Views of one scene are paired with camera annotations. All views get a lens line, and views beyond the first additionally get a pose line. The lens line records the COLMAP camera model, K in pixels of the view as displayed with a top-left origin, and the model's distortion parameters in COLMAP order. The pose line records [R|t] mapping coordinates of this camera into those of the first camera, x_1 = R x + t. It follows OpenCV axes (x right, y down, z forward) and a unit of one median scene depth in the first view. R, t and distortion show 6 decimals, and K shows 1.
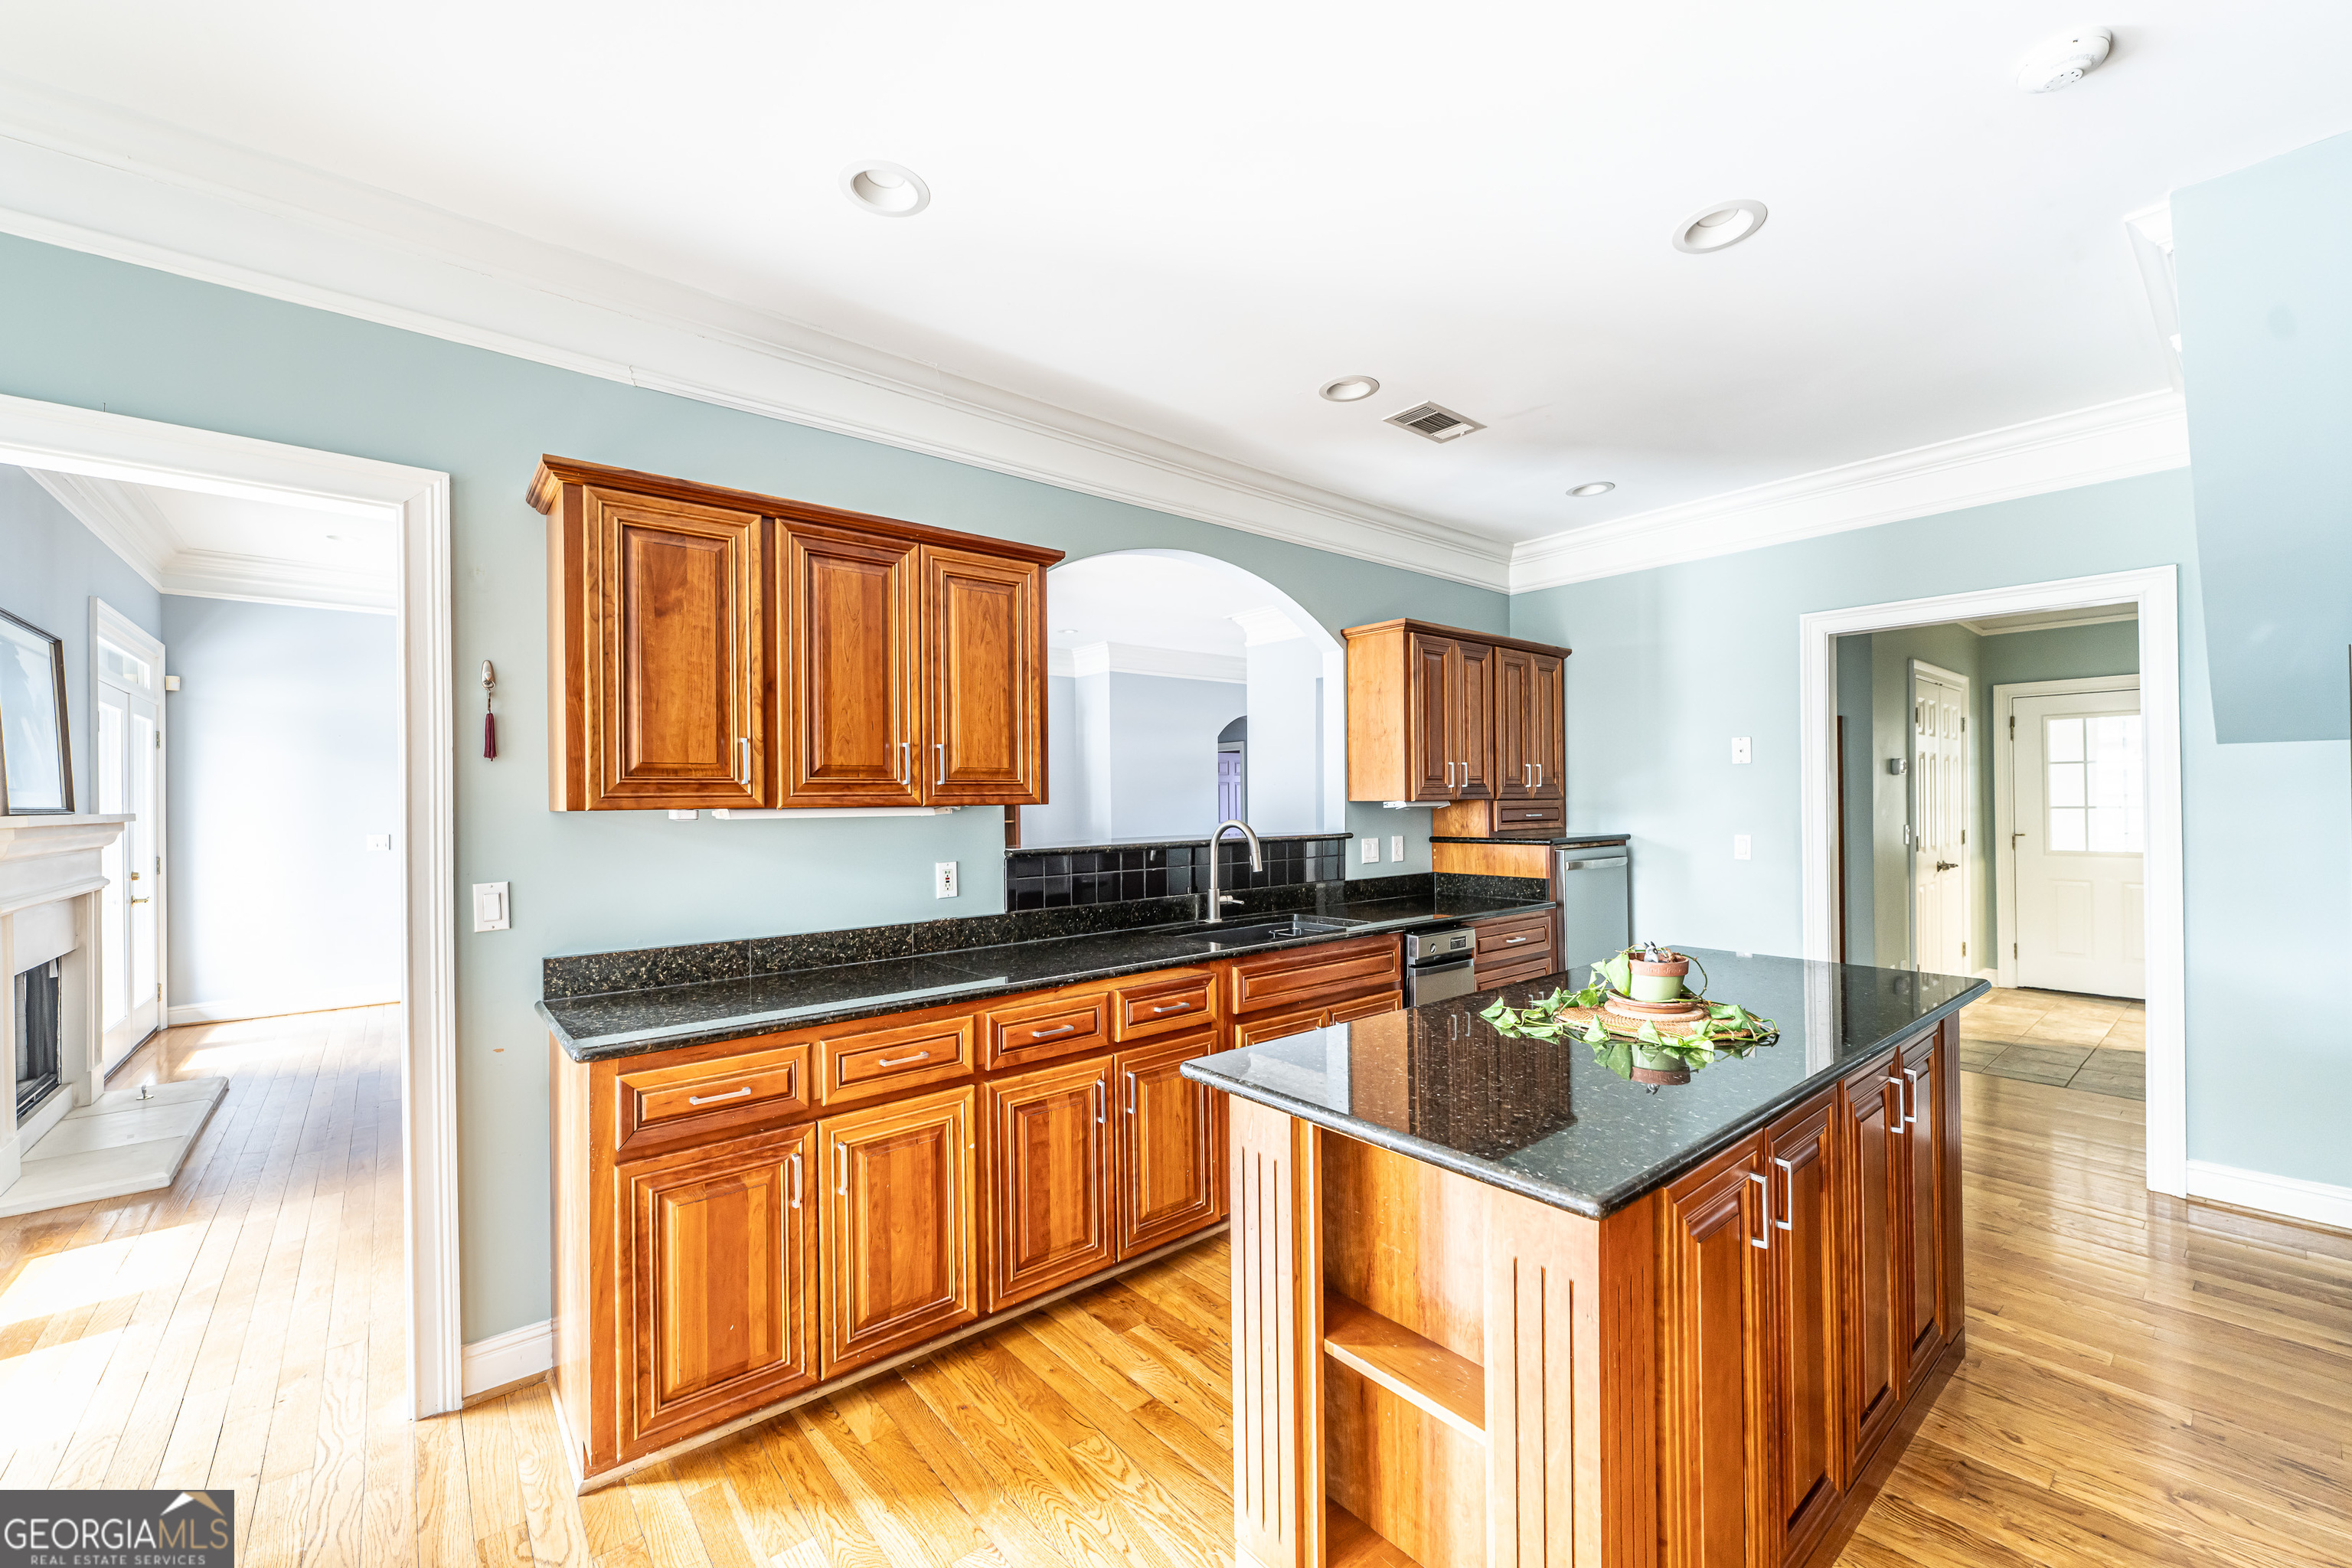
lens RADIAL K [[944.8, 0, 1175.9], [0, 944.8, 782.8], [0, 0, 1]] dist [-0.000666, -0.000189]
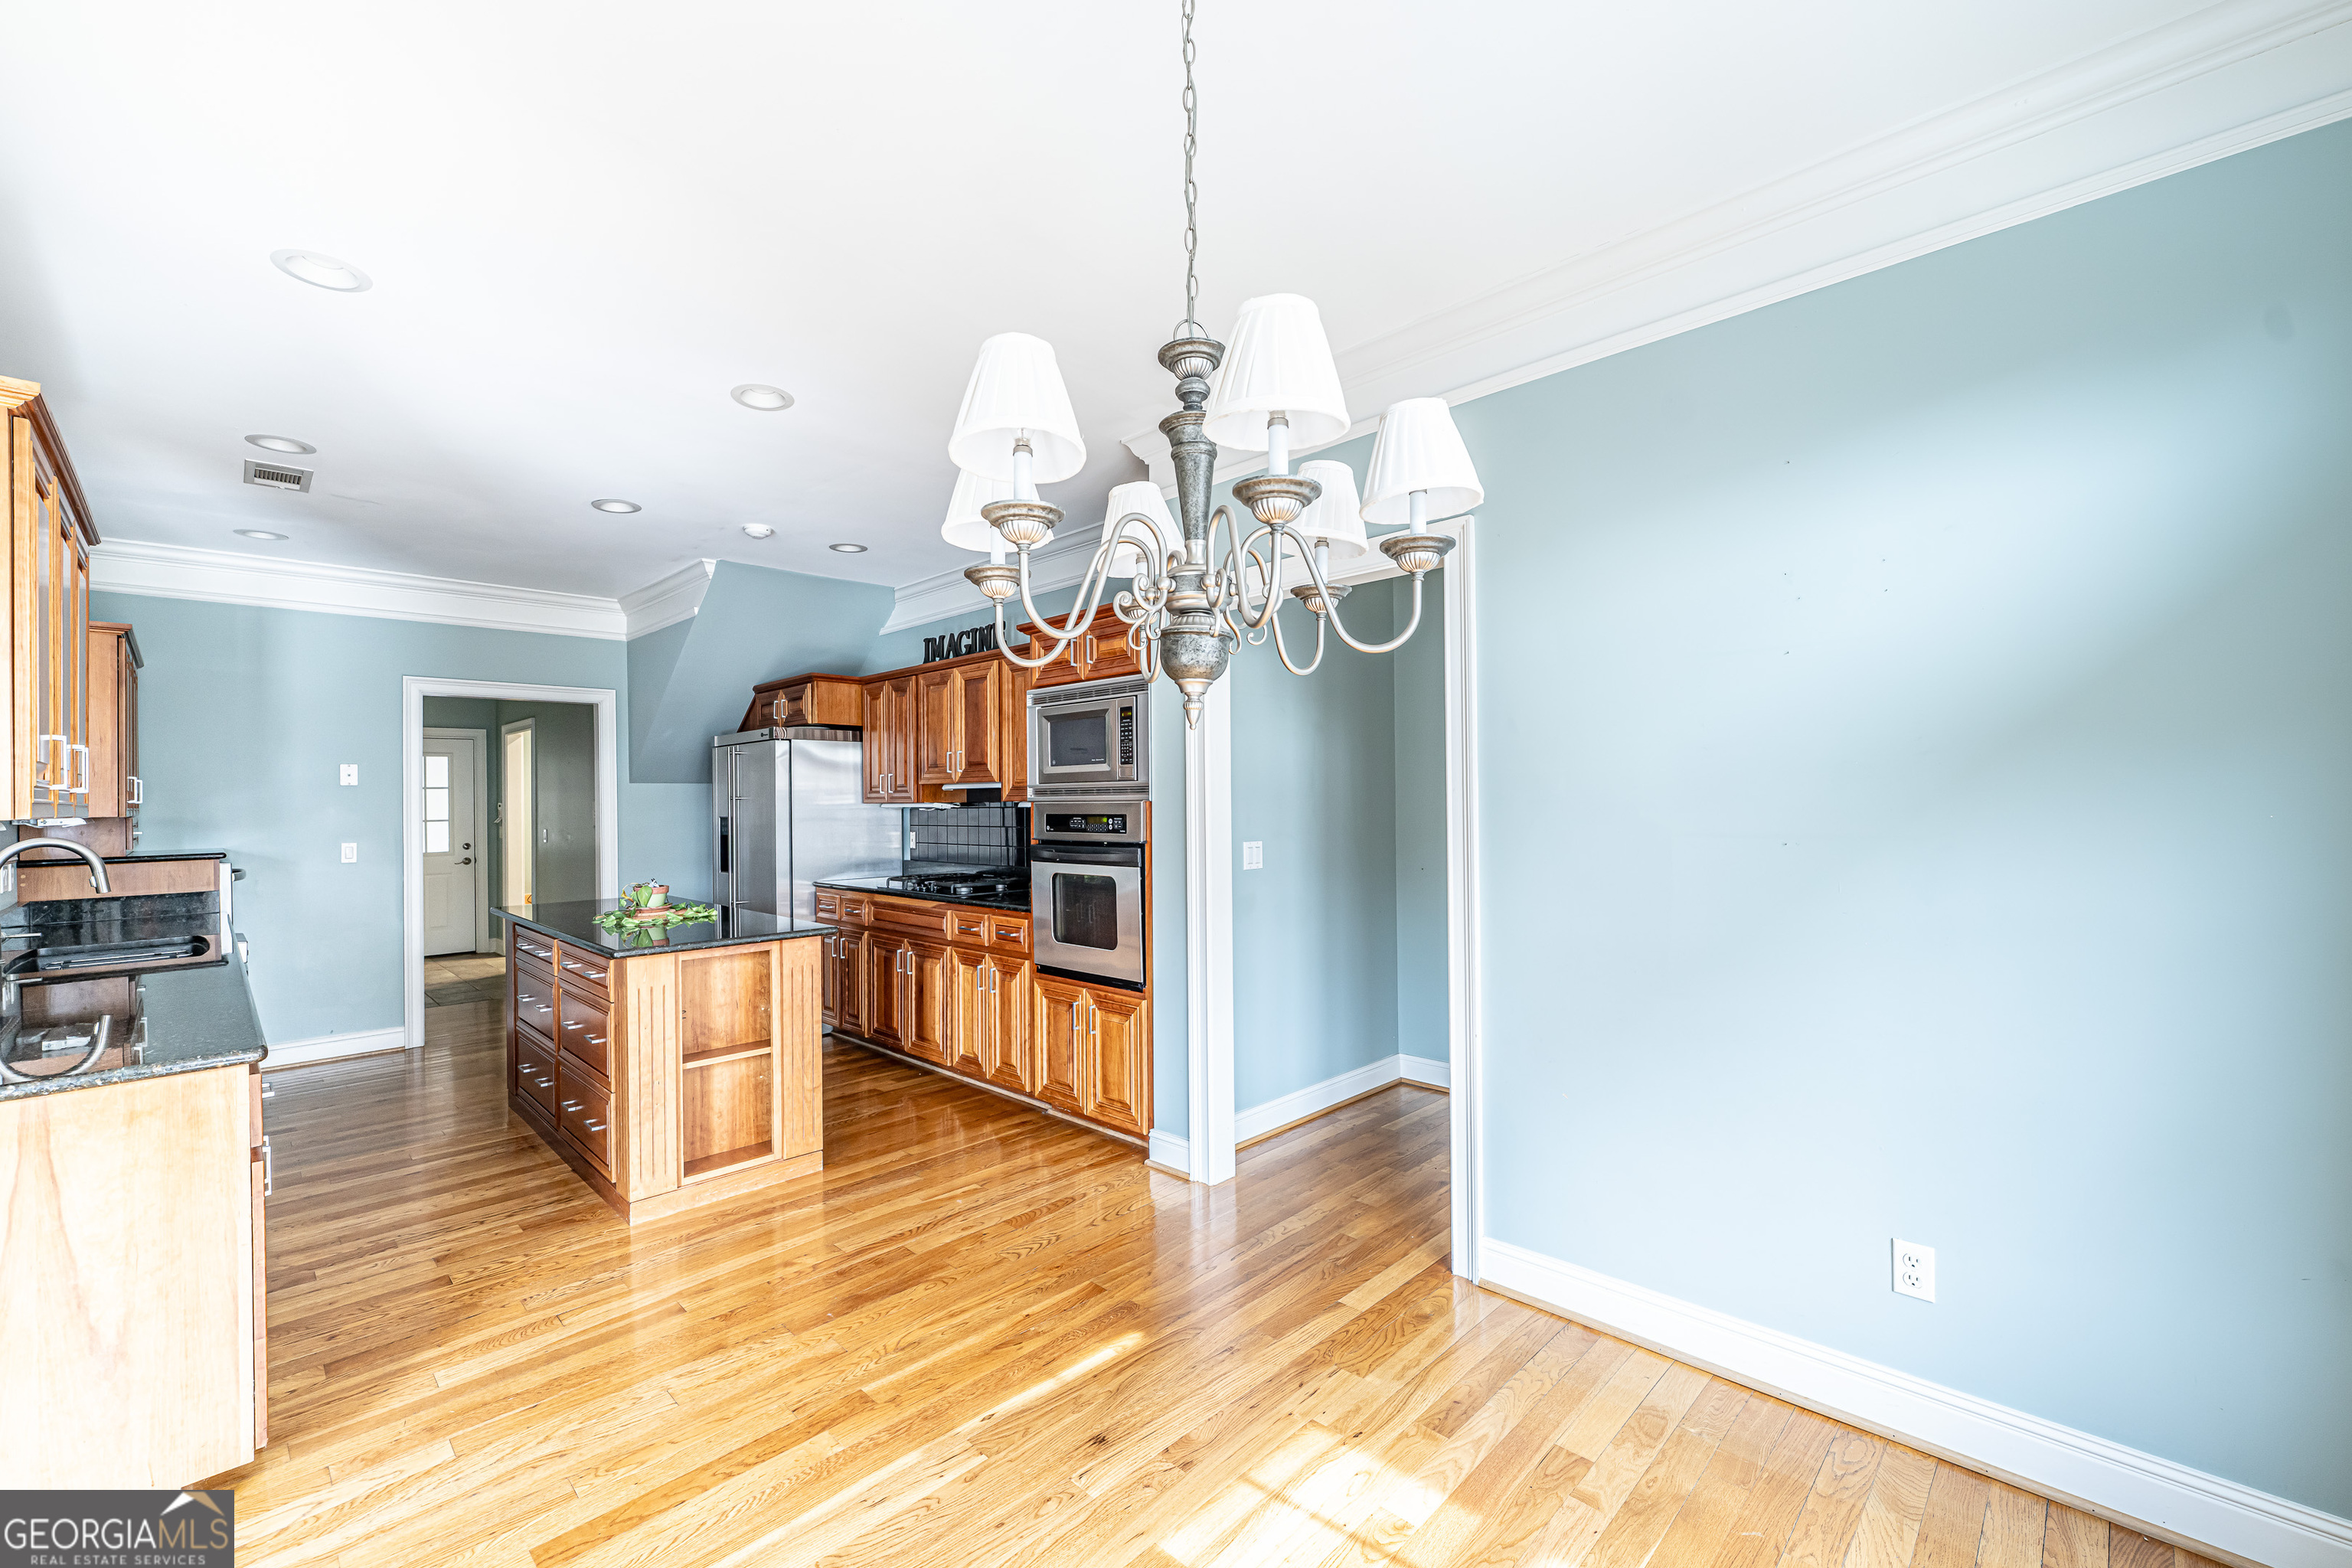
lens RADIAL K [[944.8, 0, 1134.1], [0, 944.8, 789.3], [0, 0, 1]] dist [-0.000666, -0.000189]
pose [[-0.063972, 0.022519, 0.997698, -0.846190], [-0.002703, 0.999738, -0.022739, 0.011626], [-0.997948, -0.004152, -0.063895, 0.060608]]
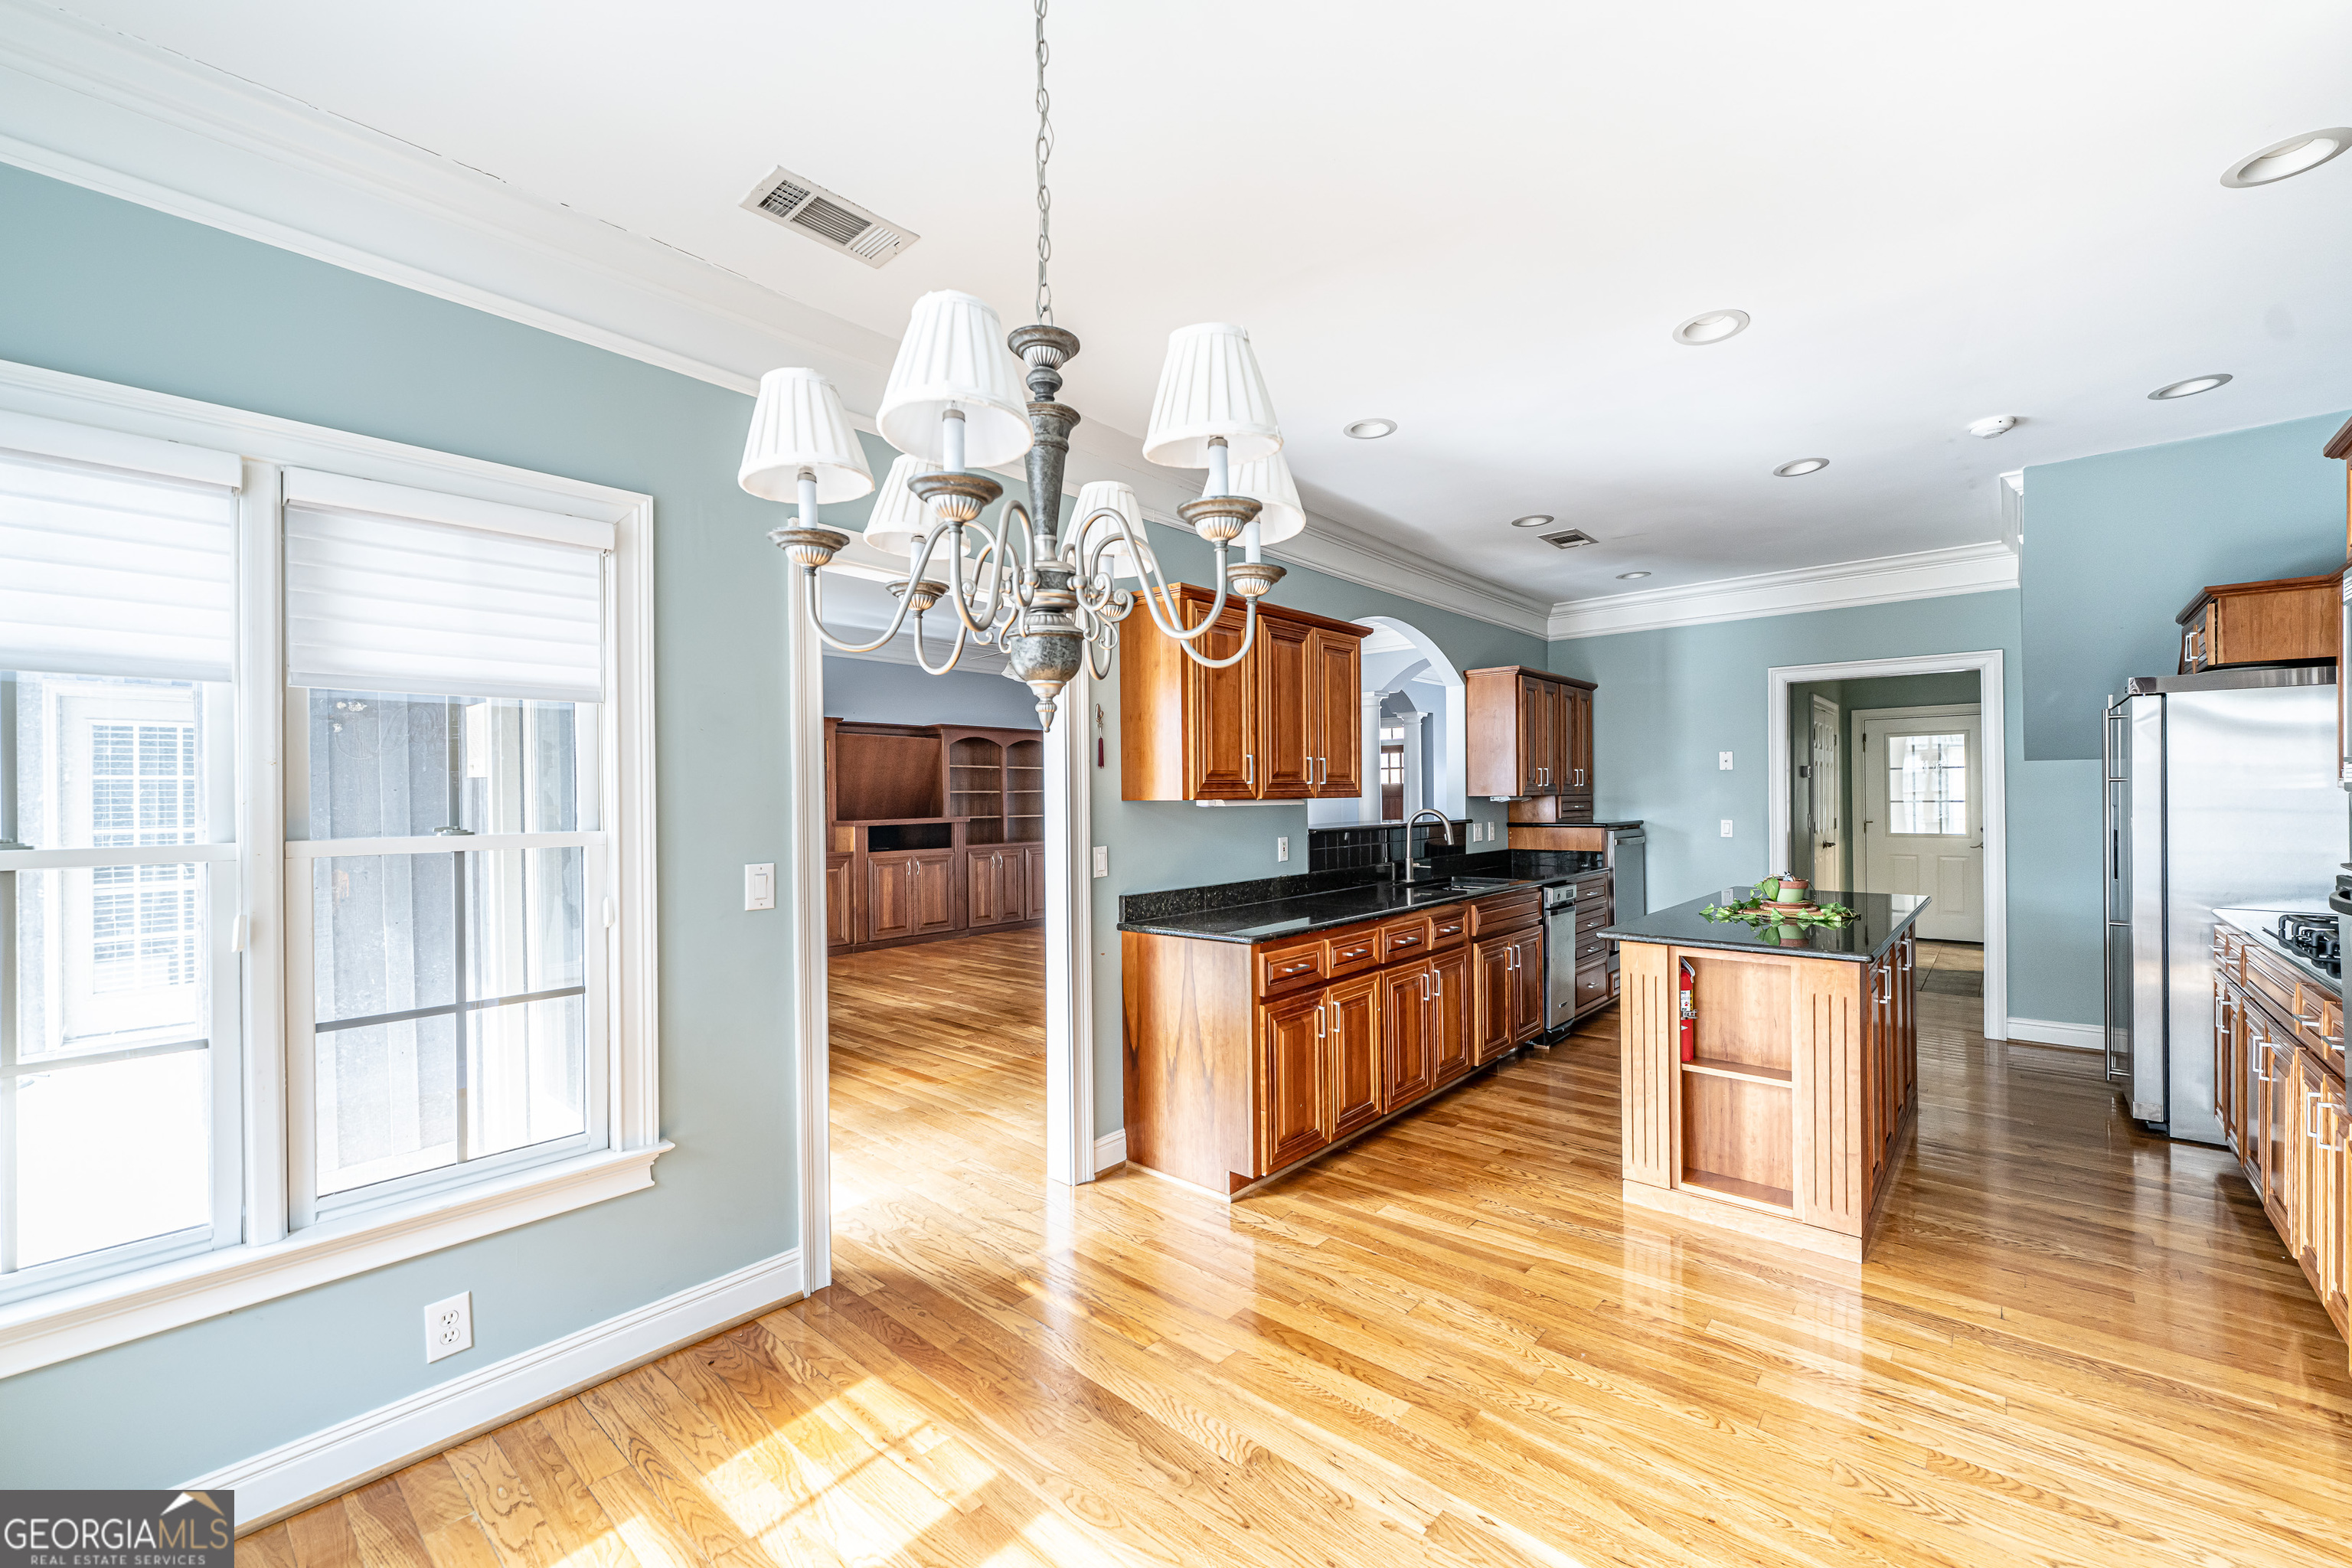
lens RADIAL K [[944.8, 0, 1194.6], [0, 944.8, 780.6], [0, 0, 1]] dist [-0.000666, -0.000189]
pose [[0.988347, 0.003573, 0.152174, -0.492578], [-0.003767, 0.999992, 0.000989, -0.003257], [-0.152169, -0.001551, 0.988353, -0.344676]]
